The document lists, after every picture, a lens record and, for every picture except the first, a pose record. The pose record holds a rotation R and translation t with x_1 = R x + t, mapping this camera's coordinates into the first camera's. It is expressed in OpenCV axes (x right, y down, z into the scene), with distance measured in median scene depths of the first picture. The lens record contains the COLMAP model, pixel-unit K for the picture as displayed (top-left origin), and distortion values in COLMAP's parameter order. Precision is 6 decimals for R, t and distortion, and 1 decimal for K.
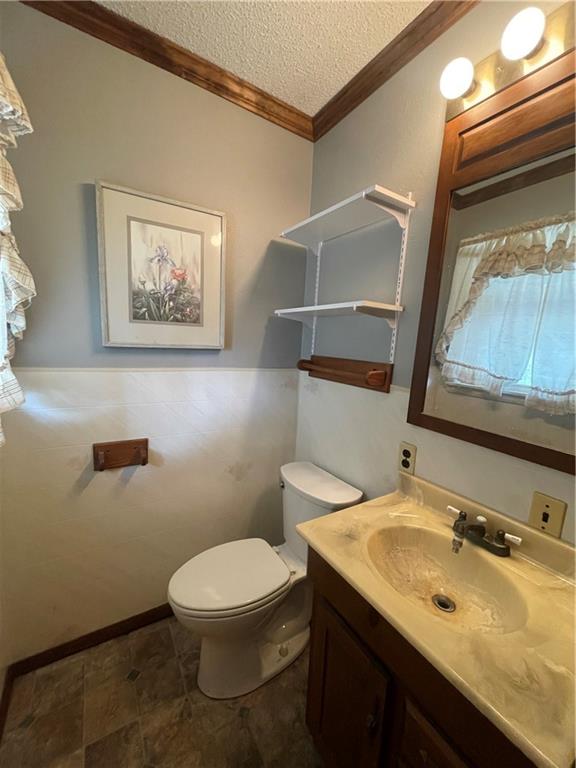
lens RADIAL K [[309.0, 0, 285.5], [0, 309.0, 387.3], [0, 0, 1]] dist [-0.008192, 0.001594]
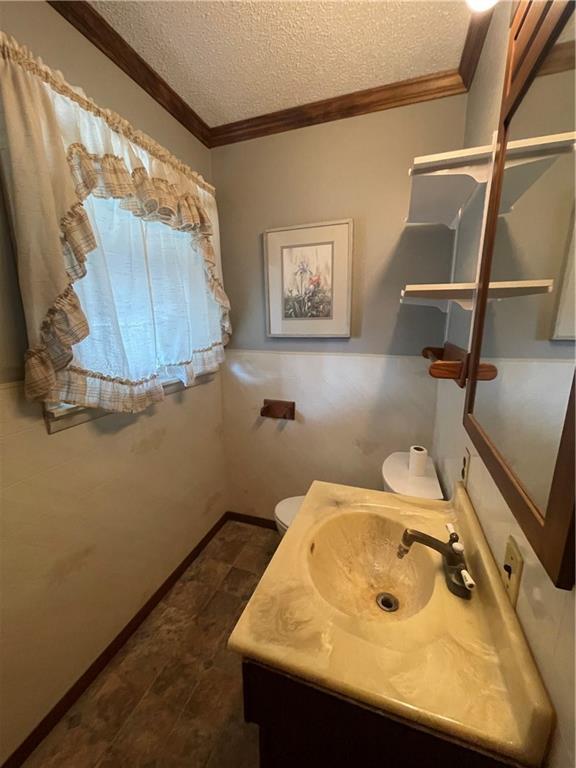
lens RADIAL K [[309.0, 0, 287.5], [0, 309.0, 386.4], [0, 0, 1]] dist [-0.008192, 0.001594]
pose [[0.630494, 0.110892, -0.768232, 0.643441], [-0.075802, 0.993808, 0.081242, -0.018115], [0.772484, 0.007011, 0.634996, 0.088412]]
